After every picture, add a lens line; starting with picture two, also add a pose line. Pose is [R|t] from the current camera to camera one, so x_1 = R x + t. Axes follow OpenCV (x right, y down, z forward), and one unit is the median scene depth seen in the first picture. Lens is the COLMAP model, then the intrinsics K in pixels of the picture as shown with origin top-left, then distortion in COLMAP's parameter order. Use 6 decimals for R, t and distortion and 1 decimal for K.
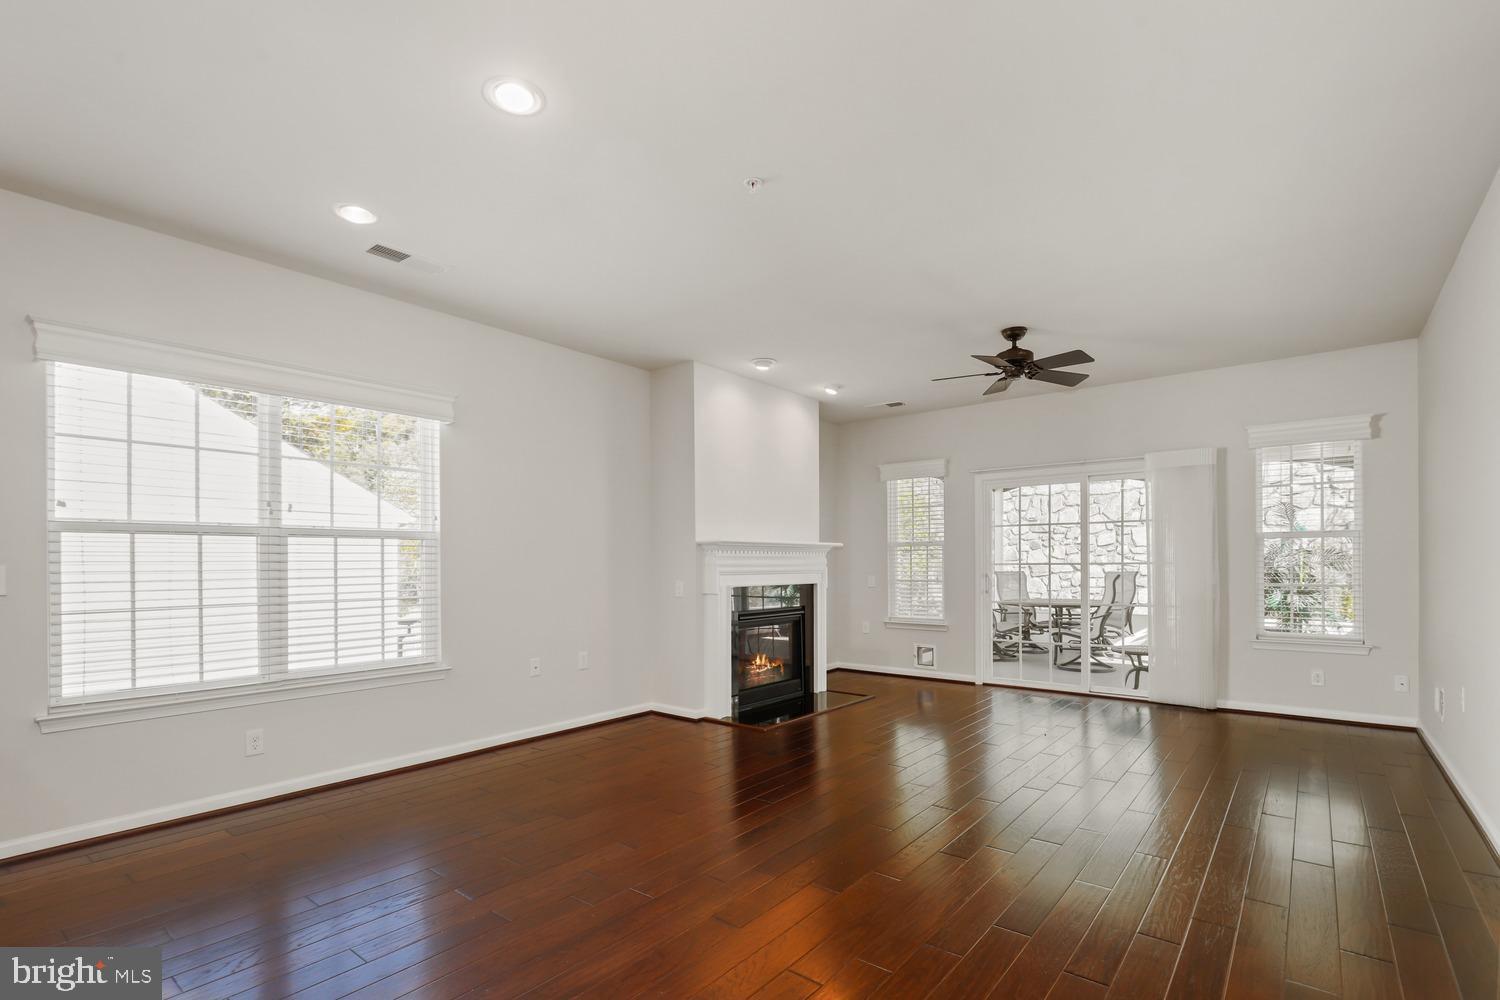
lens RADIAL K [[691.7, 0, 737.9], [0, 691.7, 571.8], [0, 0, 1]] dist [-0.013626, 0.001948]
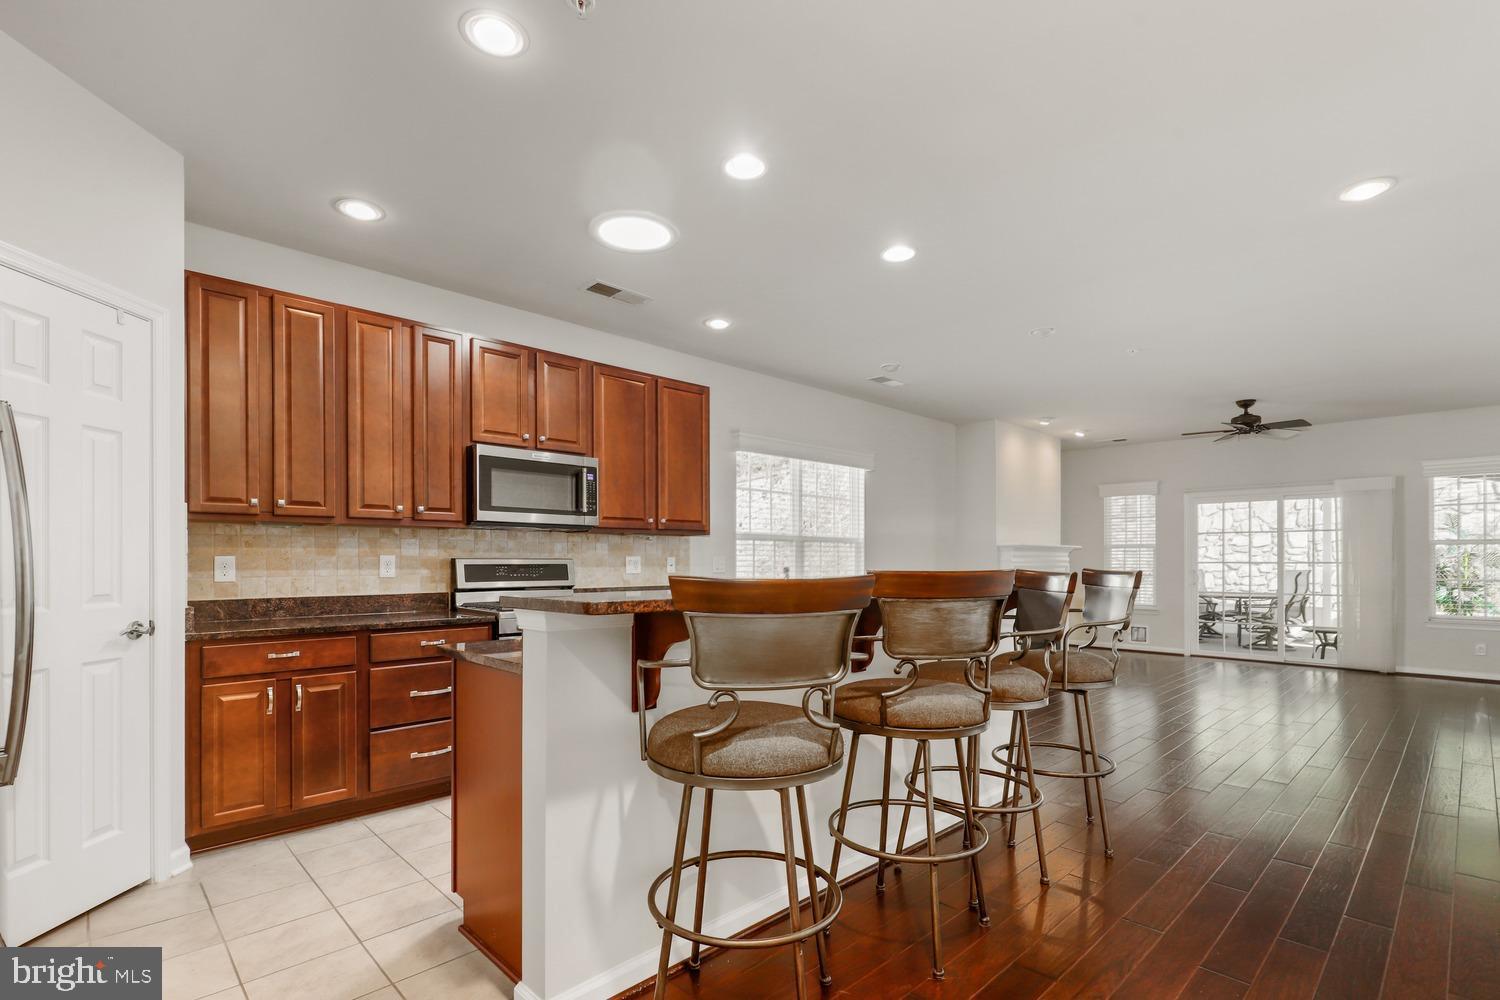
lens RADIAL K [[691.7, 0, 738.7], [0, 691.7, 559.7], [0, 0, 1]] dist [-0.013626, 0.001948]
pose [[0.991771, 0.008758, -0.127724, -0.321971], [-0.010438, 0.999868, -0.012488, 0.008795], [0.127598, 0.013718, 0.991731, -0.387457]]
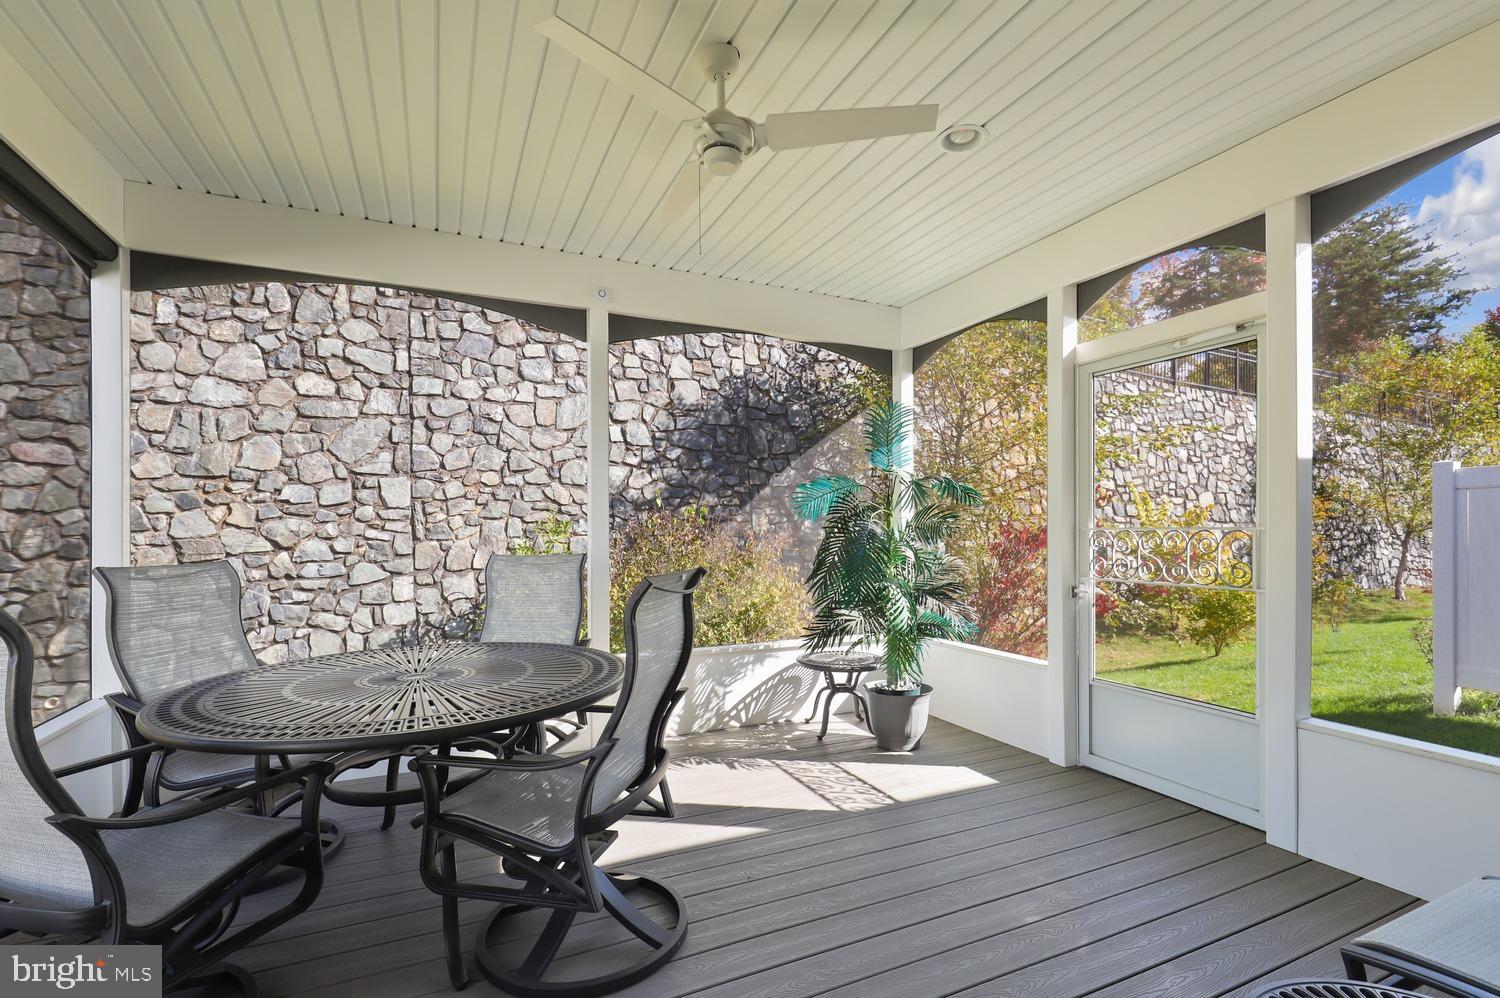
lens RADIAL K [[691.7, 0, 755.9], [0, 691.7, 513.2], [0, 0, 1]] dist [-0.013626, 0.001948]
pose [[0.429536, 0.018469, 0.902861, 0.383028], [0.009425, 0.999645, -0.024932, -0.033231], [-0.903001, 0.019219, 0.429209, 1.015682]]
